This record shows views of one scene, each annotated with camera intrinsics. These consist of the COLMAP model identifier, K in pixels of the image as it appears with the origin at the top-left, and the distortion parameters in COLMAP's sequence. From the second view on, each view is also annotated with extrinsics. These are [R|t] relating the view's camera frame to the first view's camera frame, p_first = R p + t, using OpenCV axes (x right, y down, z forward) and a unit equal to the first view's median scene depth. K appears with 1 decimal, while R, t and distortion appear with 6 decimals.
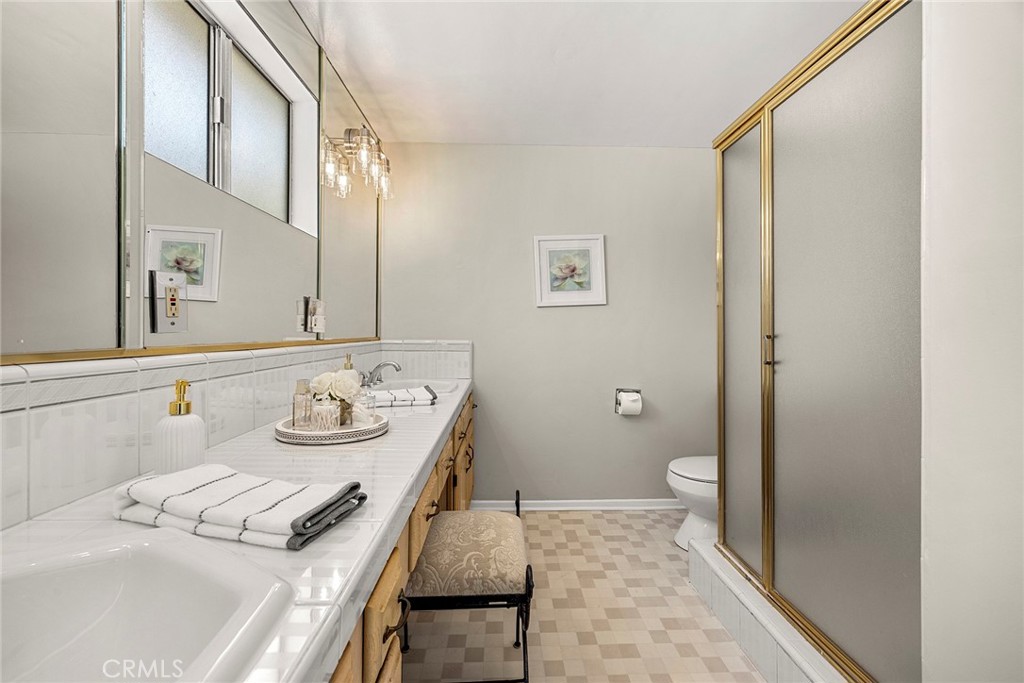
lens RADIAL K [[433.5, 0, 514.0], [0, 433.5, 337.1], [0, 0, 1]] dist [0.000822, 0.000005]
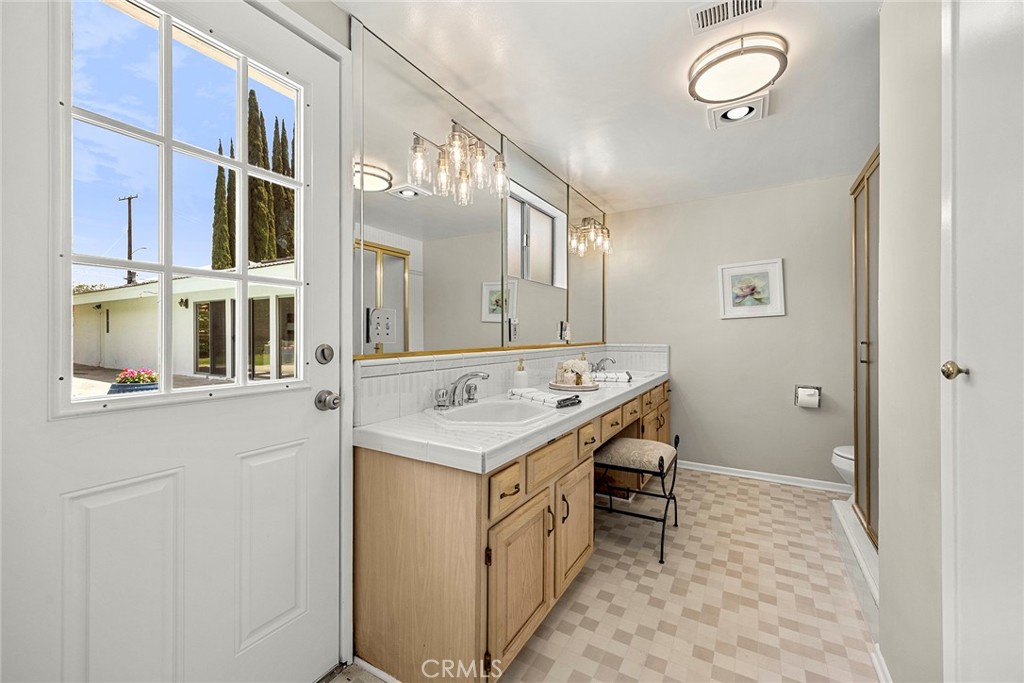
lens RADIAL K [[398.4, 0, 511.6], [0, 398.4, 339.7], [0, 0, 1]] dist [0.000726, -0.000450]
pose [[0.841120, -0.002544, -0.540842, 0.212905], [0.001368, 0.999996, -0.002576, -0.006139], [0.540847, 0.001427, 0.841120, -0.444010]]
